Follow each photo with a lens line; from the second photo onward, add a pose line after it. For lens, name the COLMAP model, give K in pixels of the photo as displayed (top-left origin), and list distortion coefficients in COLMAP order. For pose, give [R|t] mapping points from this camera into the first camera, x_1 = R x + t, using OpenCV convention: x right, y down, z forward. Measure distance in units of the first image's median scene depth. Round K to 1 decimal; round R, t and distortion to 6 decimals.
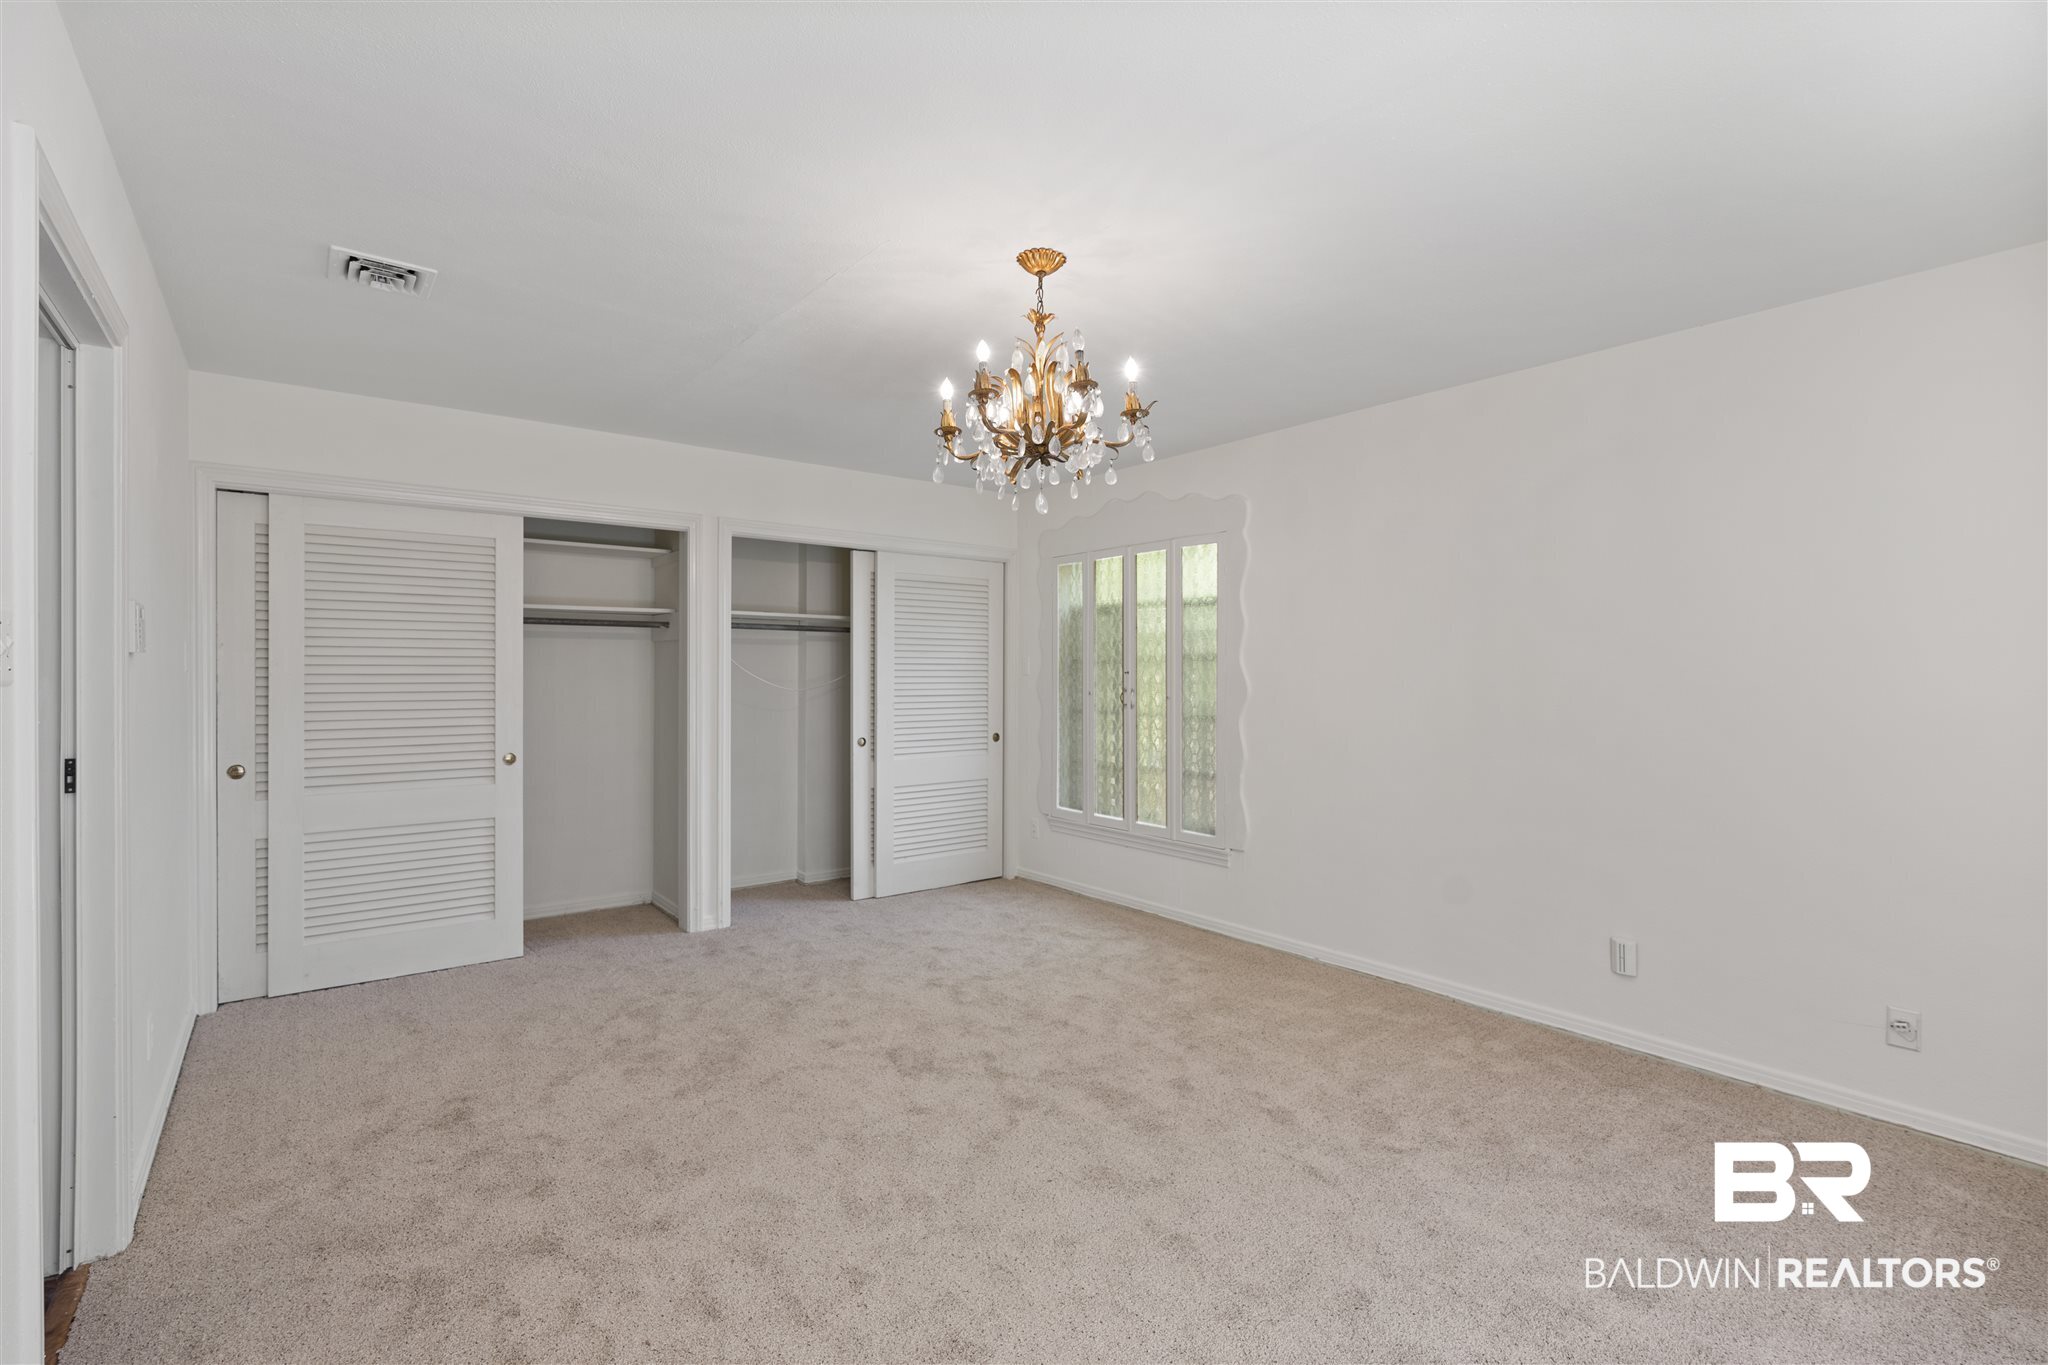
lens RADIAL K [[920.1, 0, 1010.4], [0, 920.1, 675.9], [0, 0, 1]] dist [-0.003640, 0.001041]
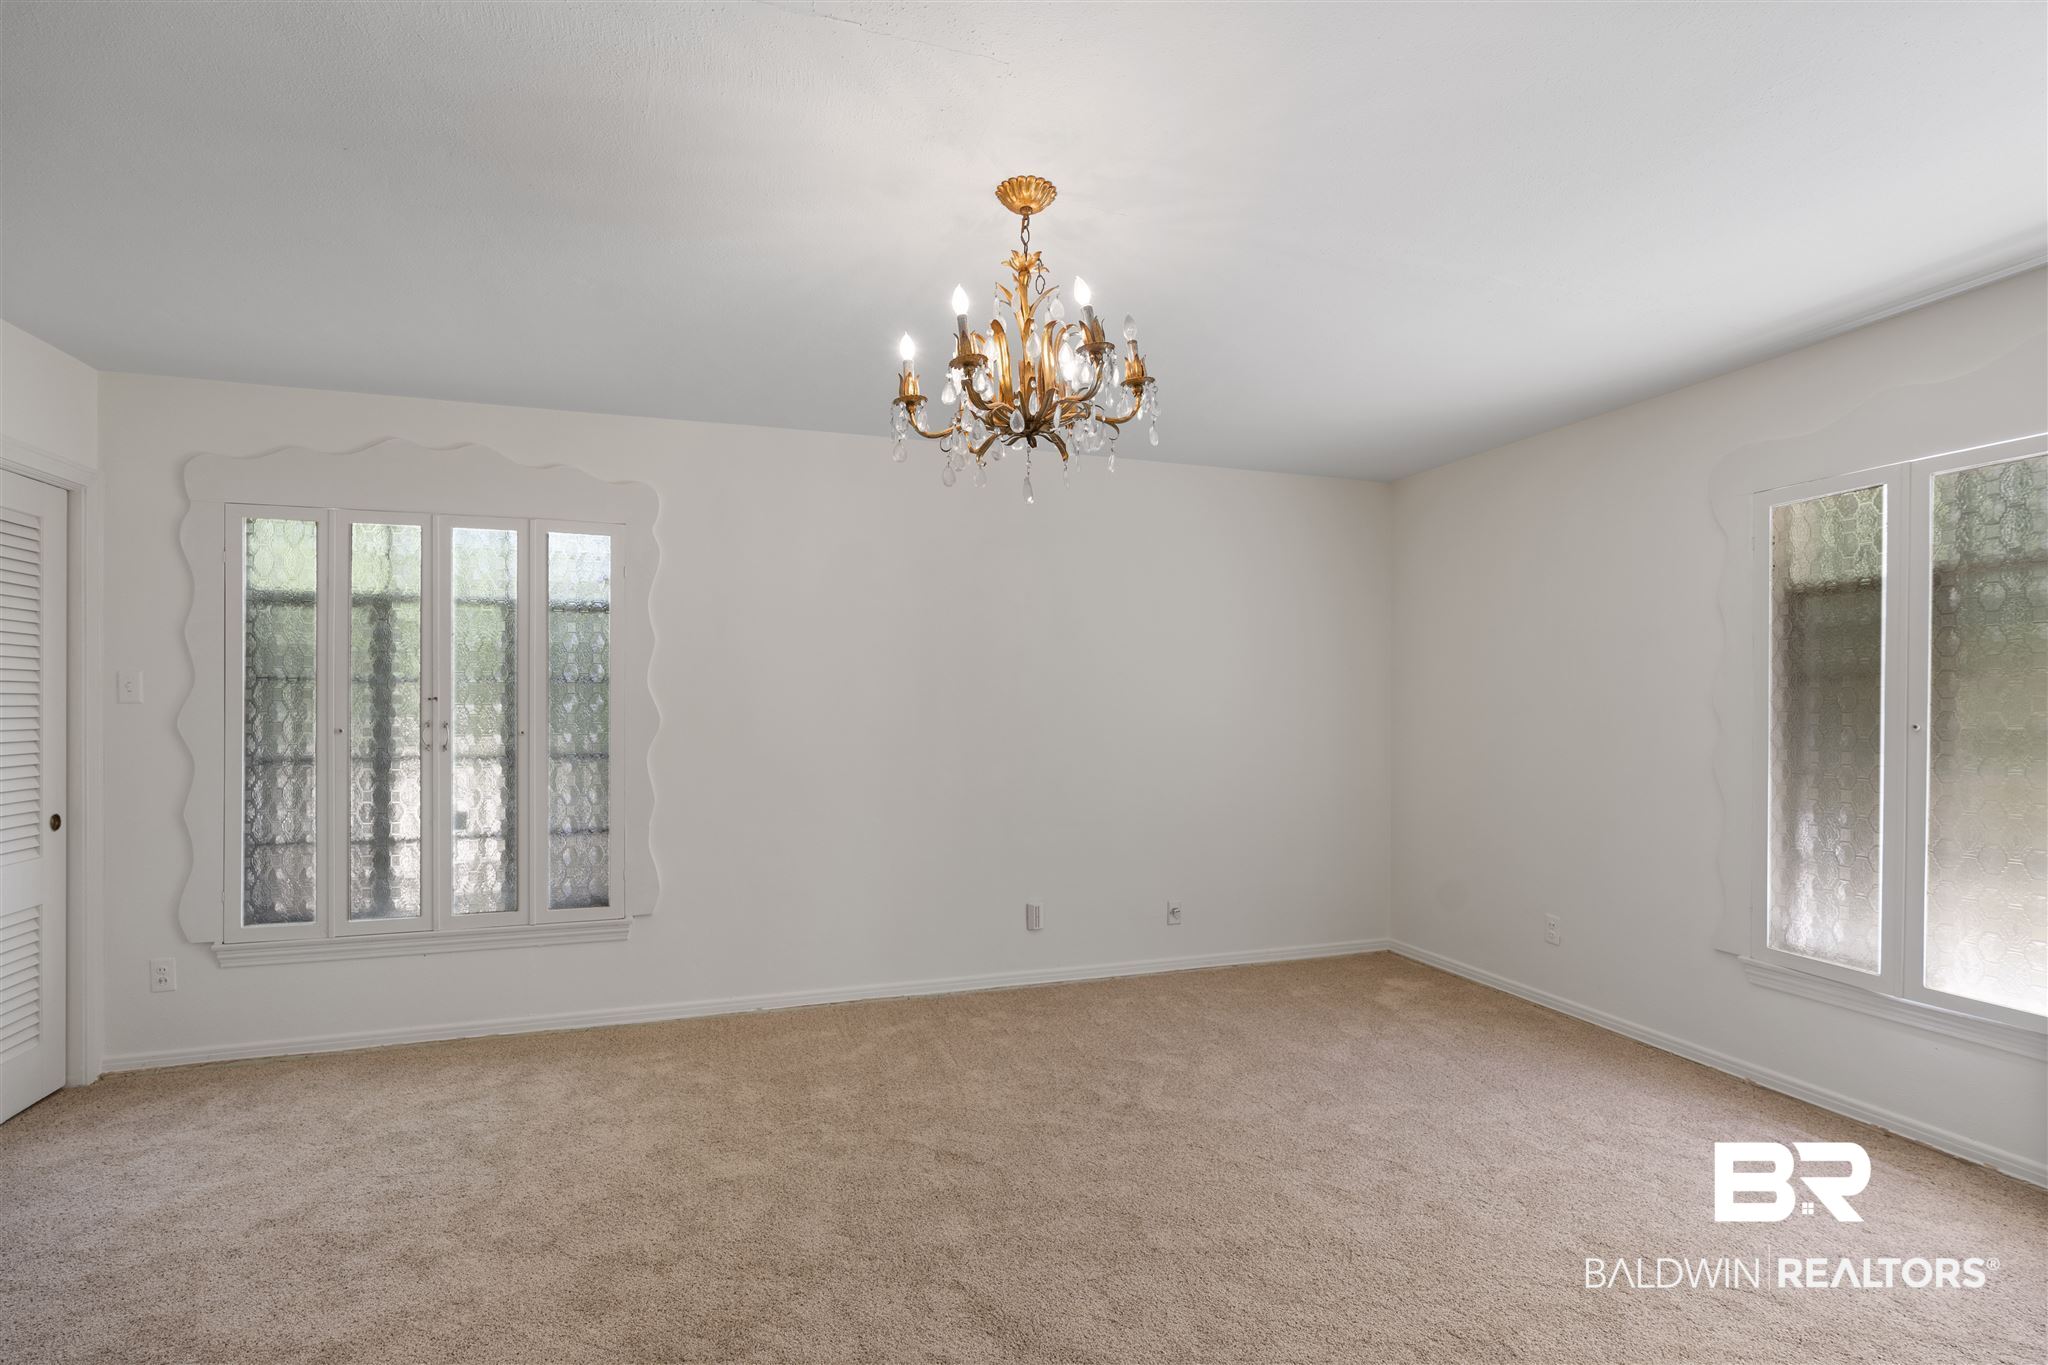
lens RADIAL K [[920.1, 0, 1012.8], [0, 920.1, 697.7], [0, 0, 1]] dist [-0.003640, 0.001041]
pose [[0.346891, 0.004640, 0.937894, -0.453688], [0.002652, 0.999979, -0.005928, 0.001316], [-0.937902, 0.004543, 0.346871, 0.449270]]
